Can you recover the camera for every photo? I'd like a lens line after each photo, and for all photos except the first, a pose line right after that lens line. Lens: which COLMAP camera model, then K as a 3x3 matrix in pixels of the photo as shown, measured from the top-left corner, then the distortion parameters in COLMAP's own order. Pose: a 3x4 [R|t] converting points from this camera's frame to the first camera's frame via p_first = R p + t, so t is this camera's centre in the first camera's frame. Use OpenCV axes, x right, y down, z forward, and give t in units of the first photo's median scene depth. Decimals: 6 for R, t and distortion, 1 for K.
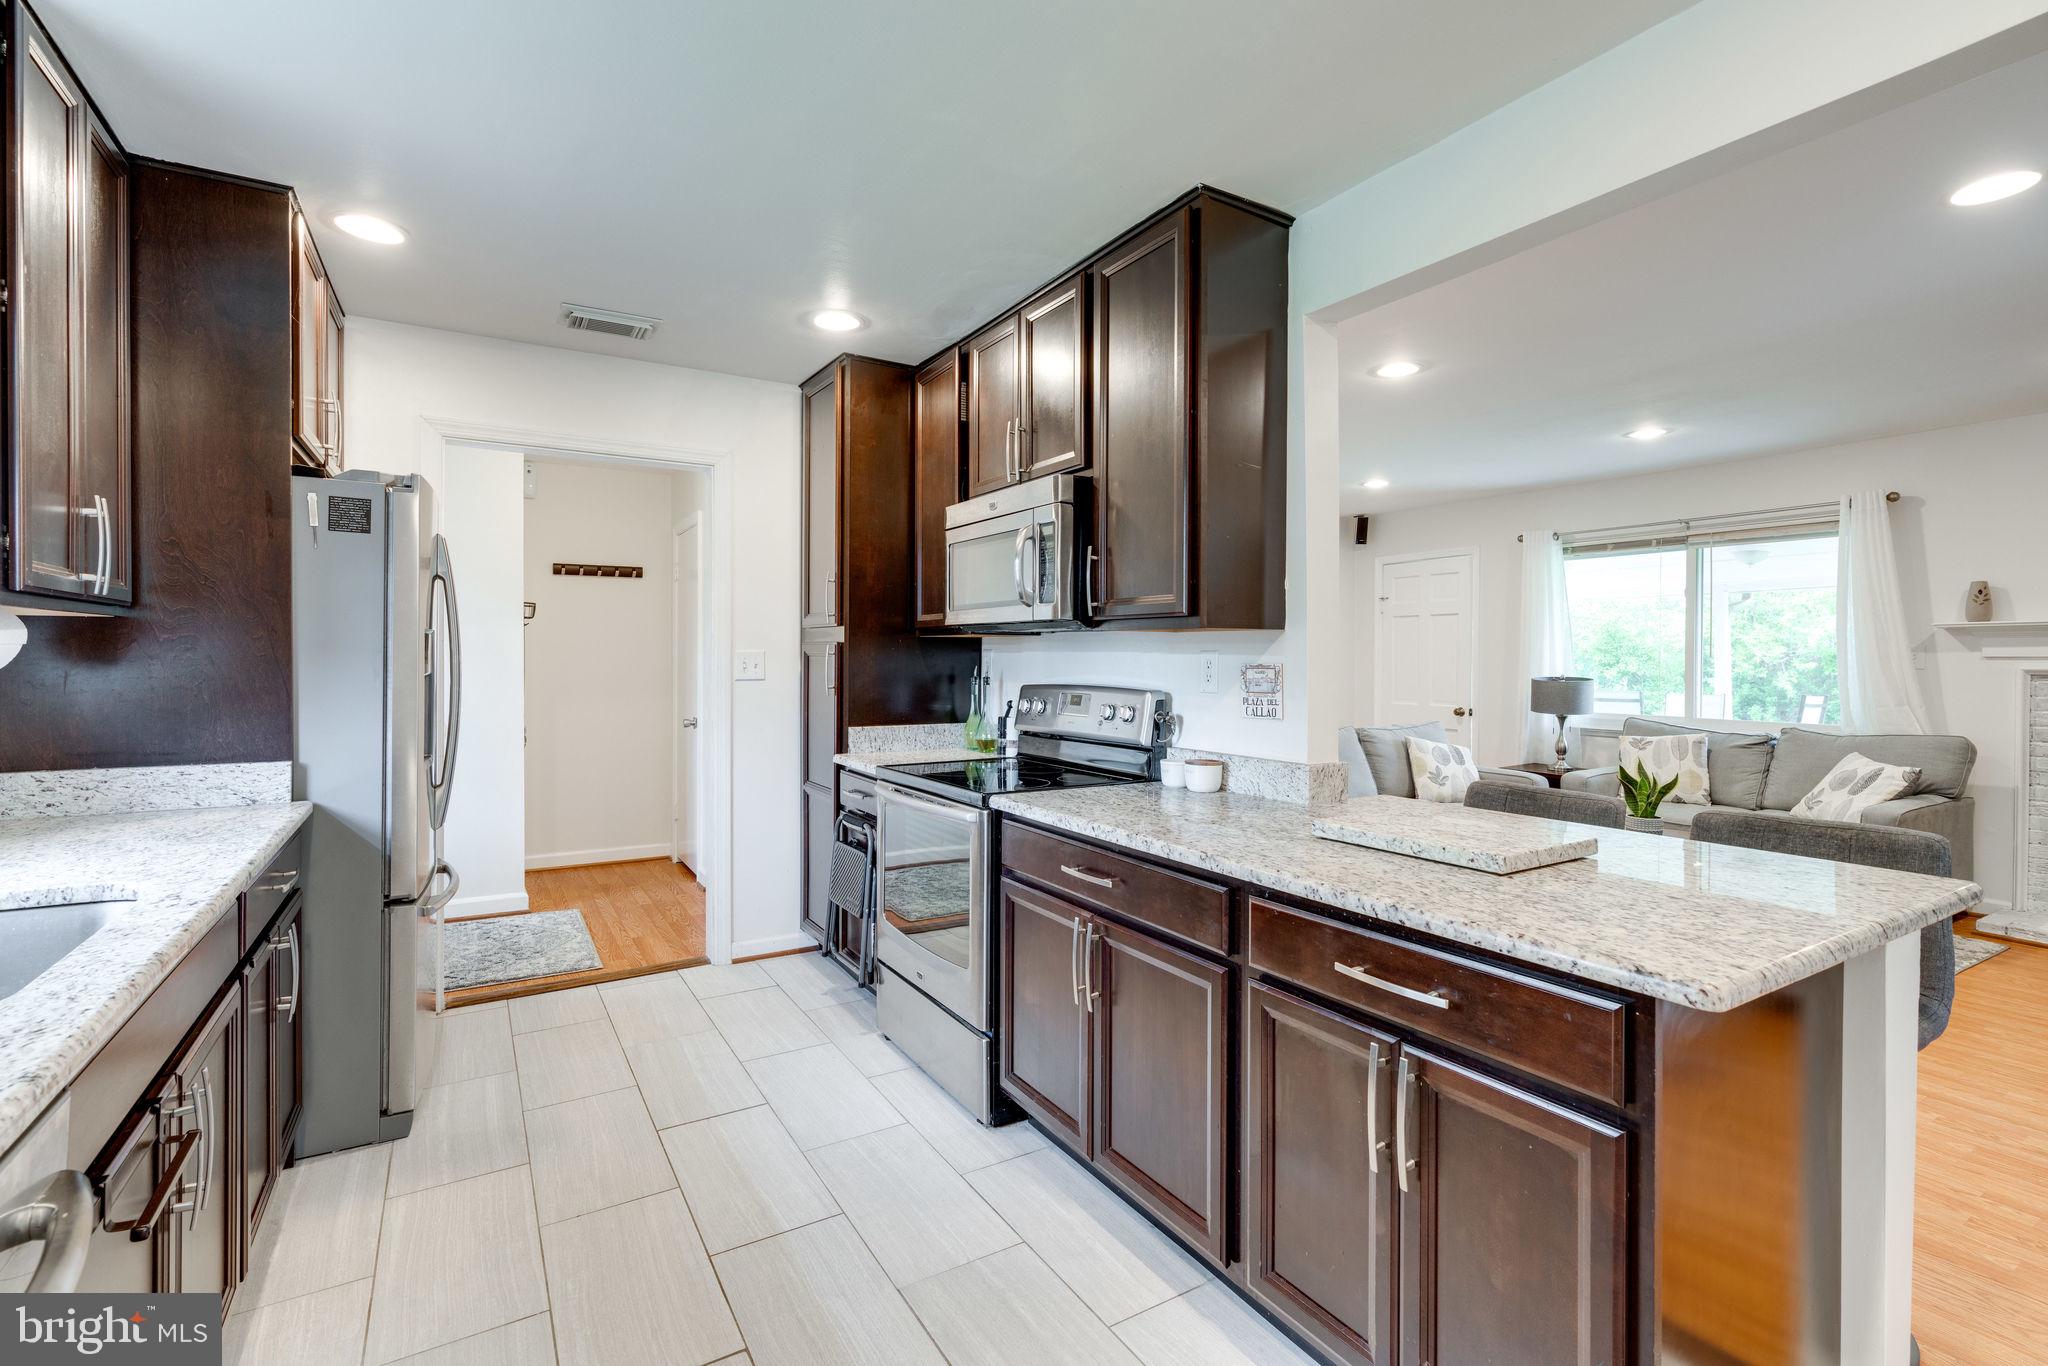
lens RADIAL K [[916.8, 0, 1021.2], [0, 916.8, 667.4], [0, 0, 1]] dist [-0.000825, 0.000805]
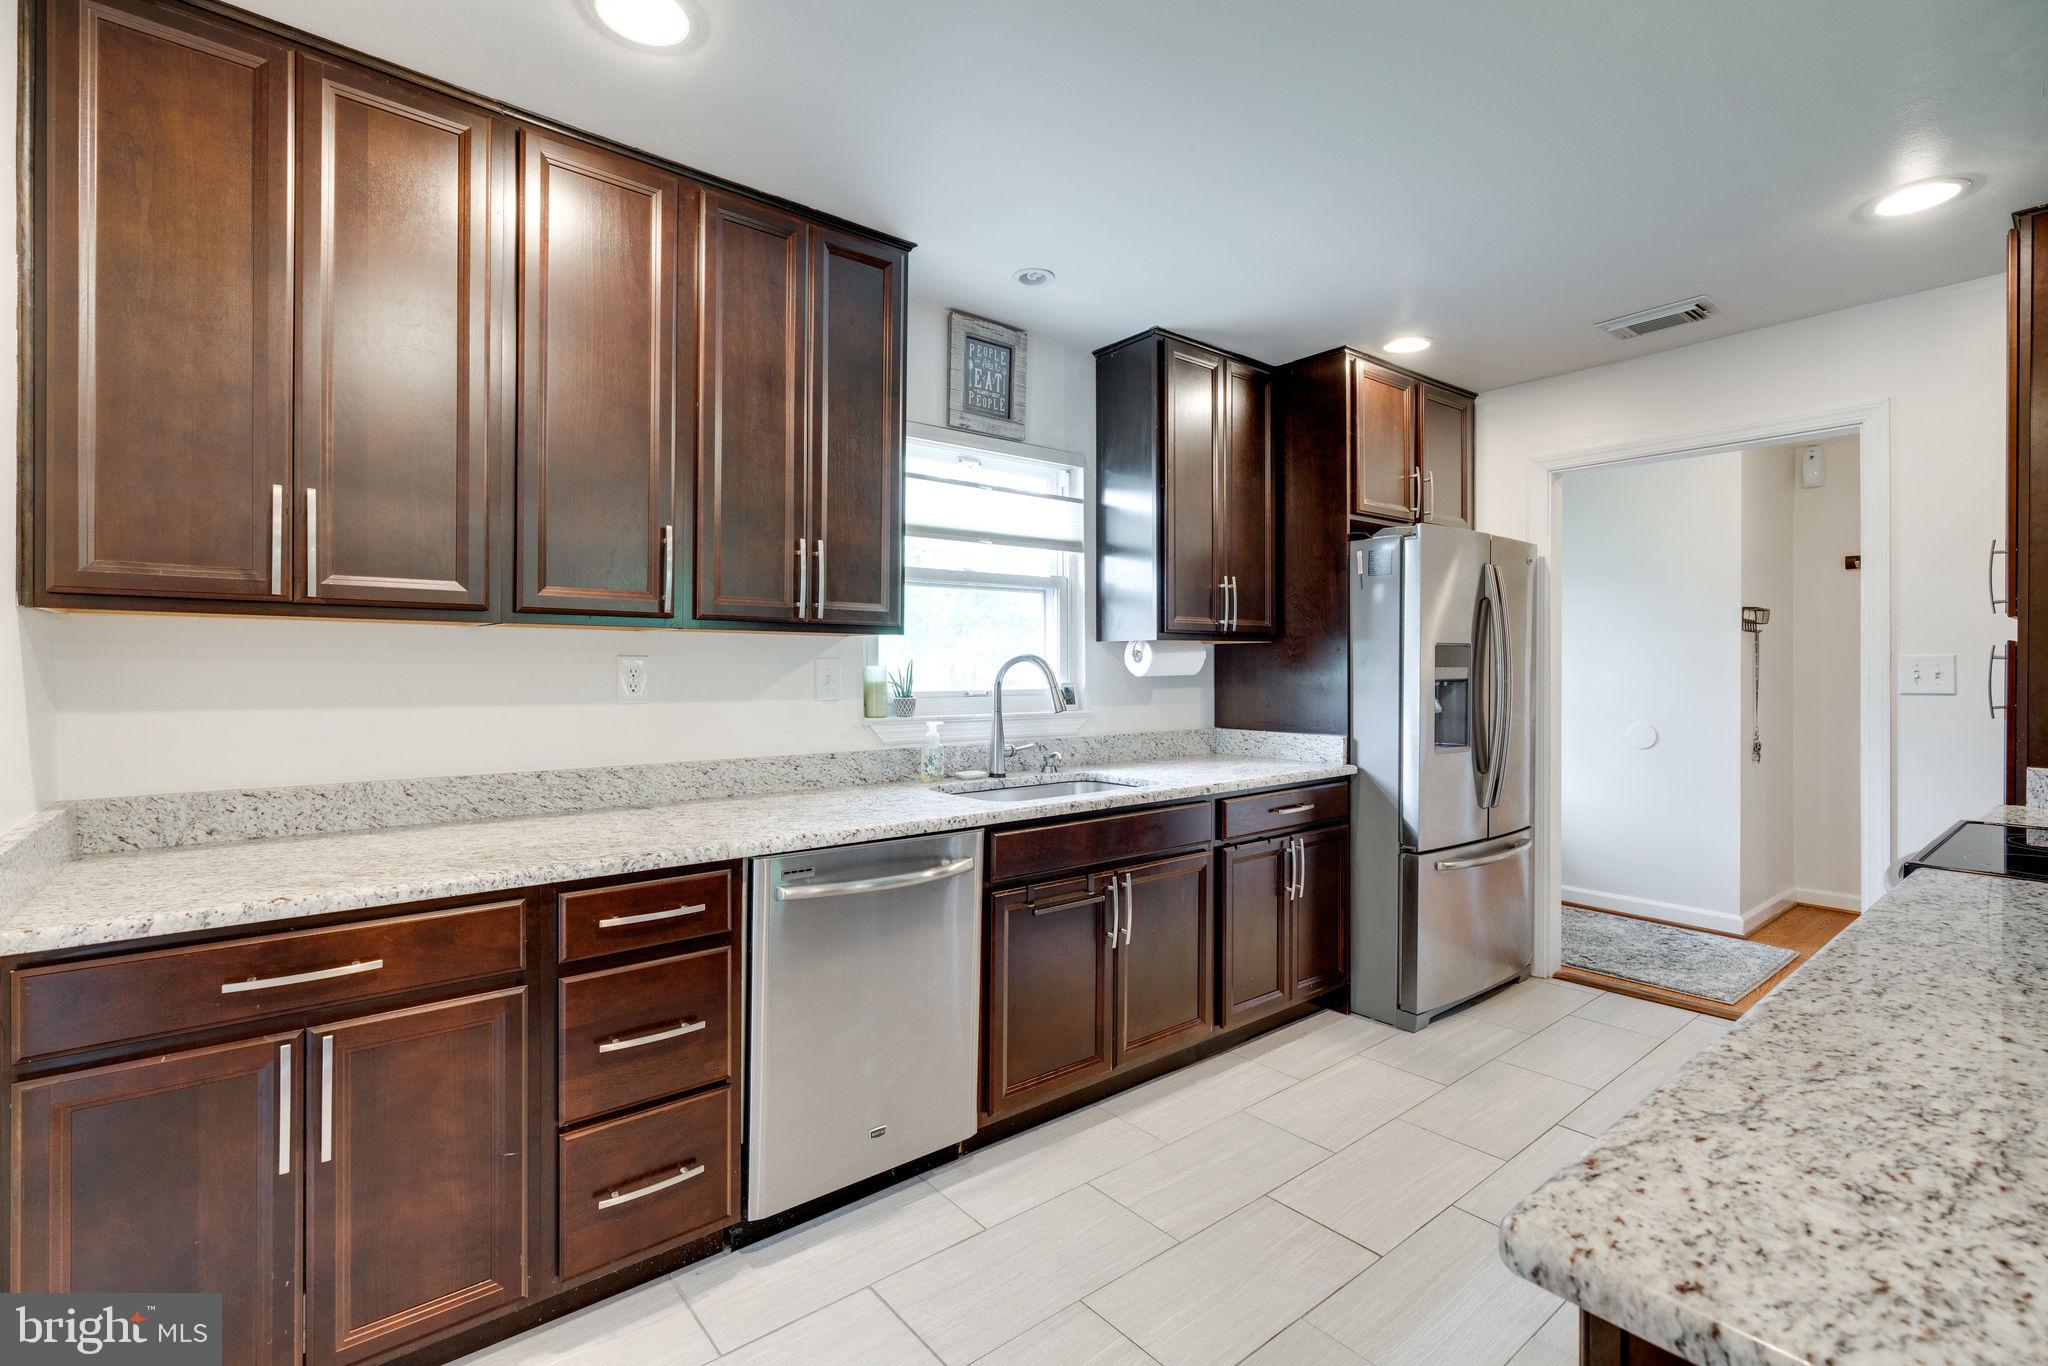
lens RADIAL K [[938.0, 0, 1015.8], [0, 938.0, 669.8], [0, 0, 1]] dist [-0.001170, 0.000937]
pose [[0.132187, 0.002184, -0.991222, 0.303179], [-0.008474, 0.999964, 0.001074, -0.000480], [0.991189, 0.008258, 0.132201, 0.136288]]
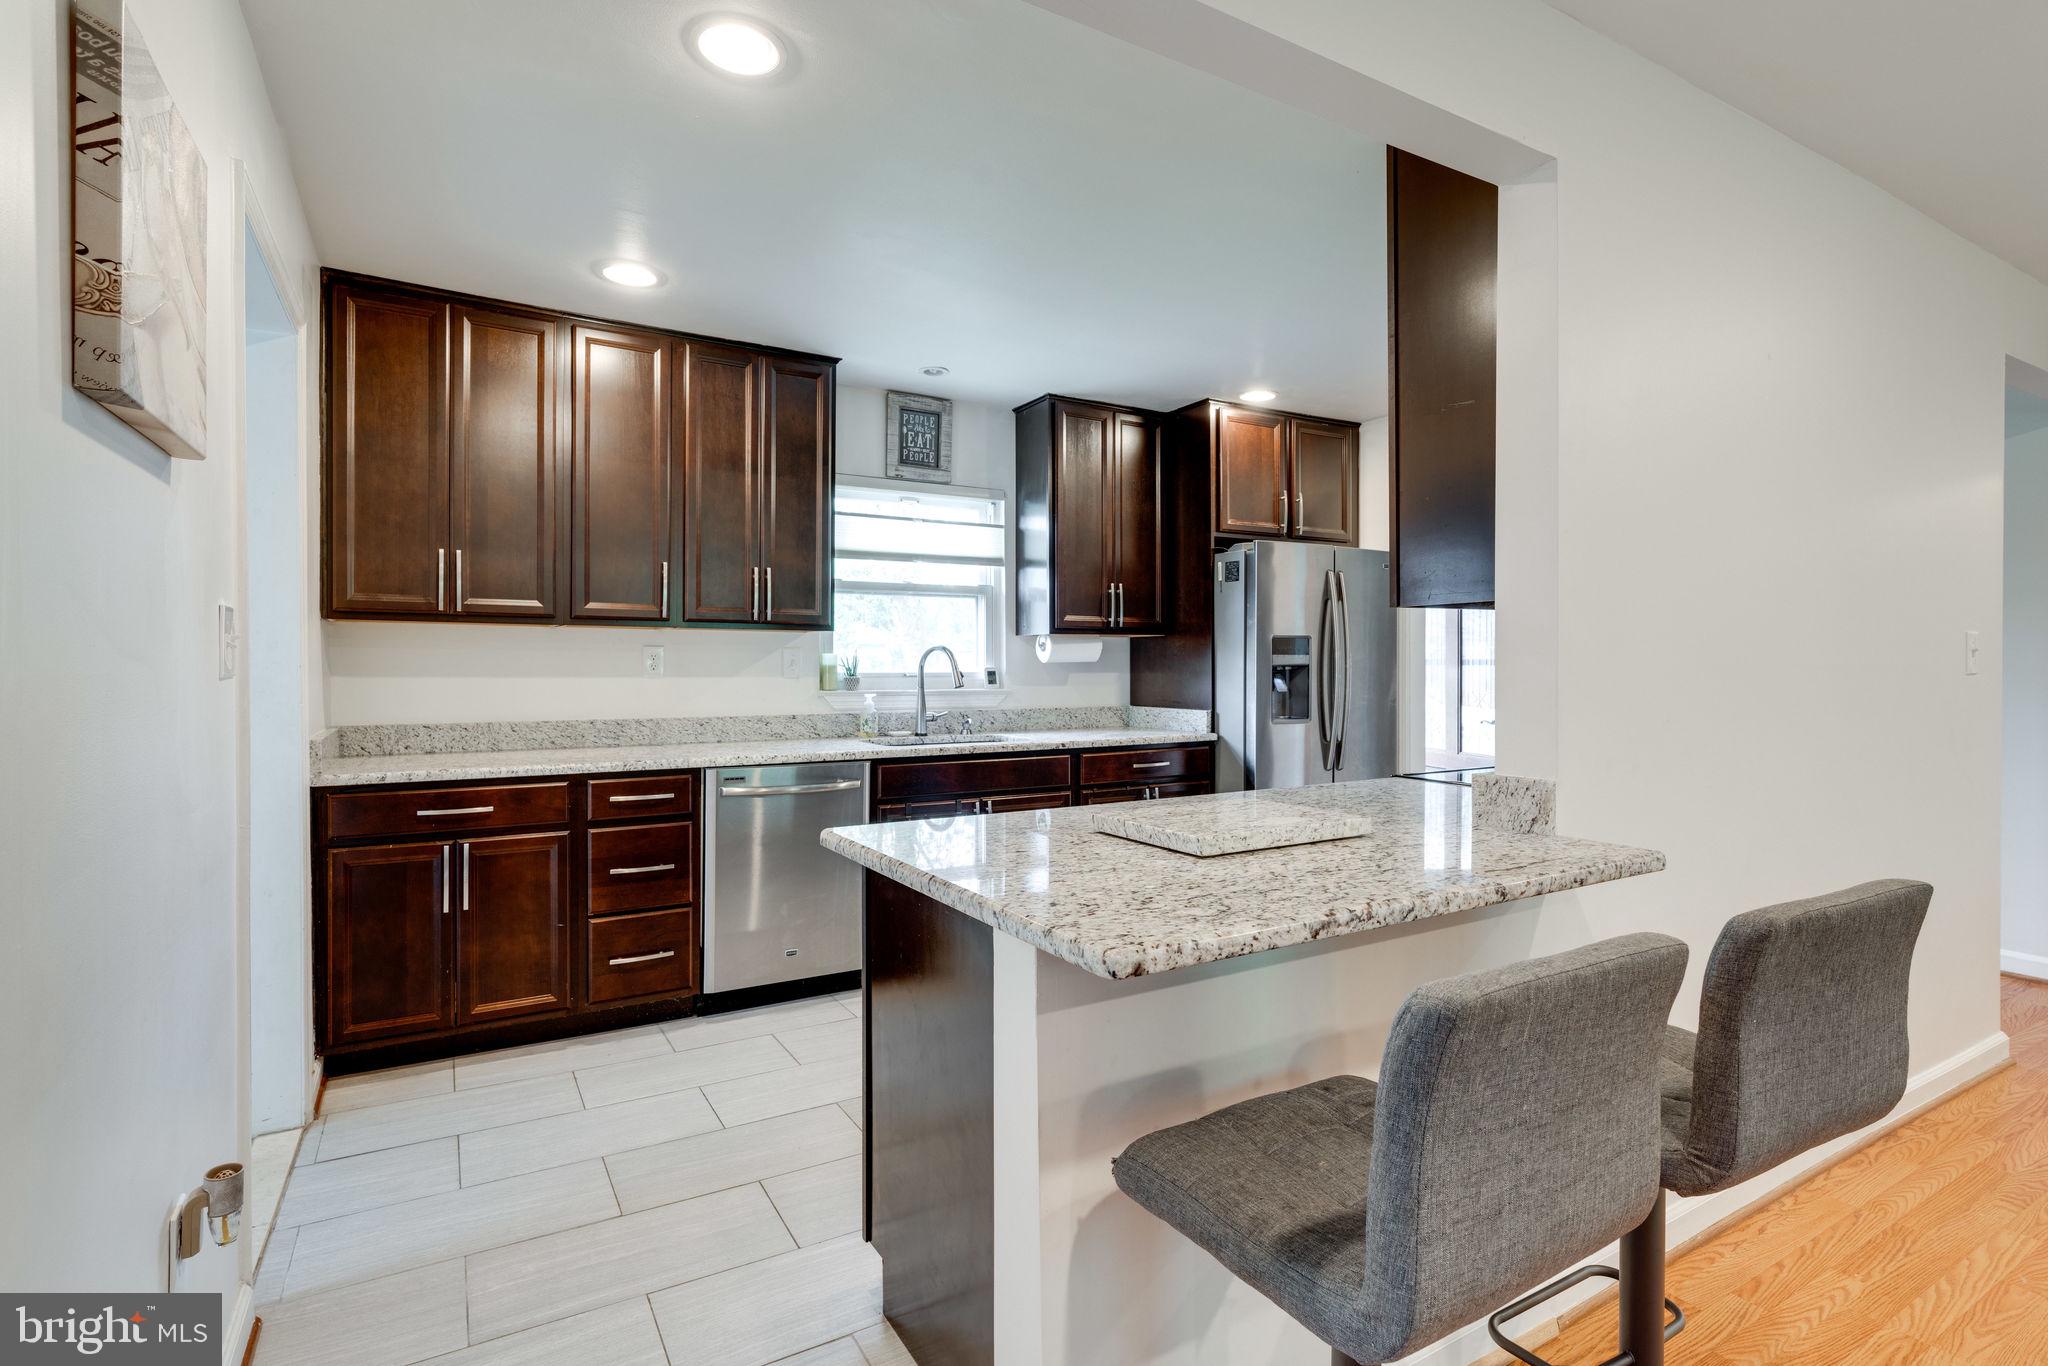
lens RADIAL K [[991.3, 0, 991.4], [0, 991.3, 672.7], [0, 0, 1]] dist [0.000011, 0.000040]
pose [[-0.024526, 0.006085, -0.999681, 0.576834], [-0.008215, 0.999946, 0.006288, 0.008801], [0.999665, 0.008366, -0.024475, 0.295097]]
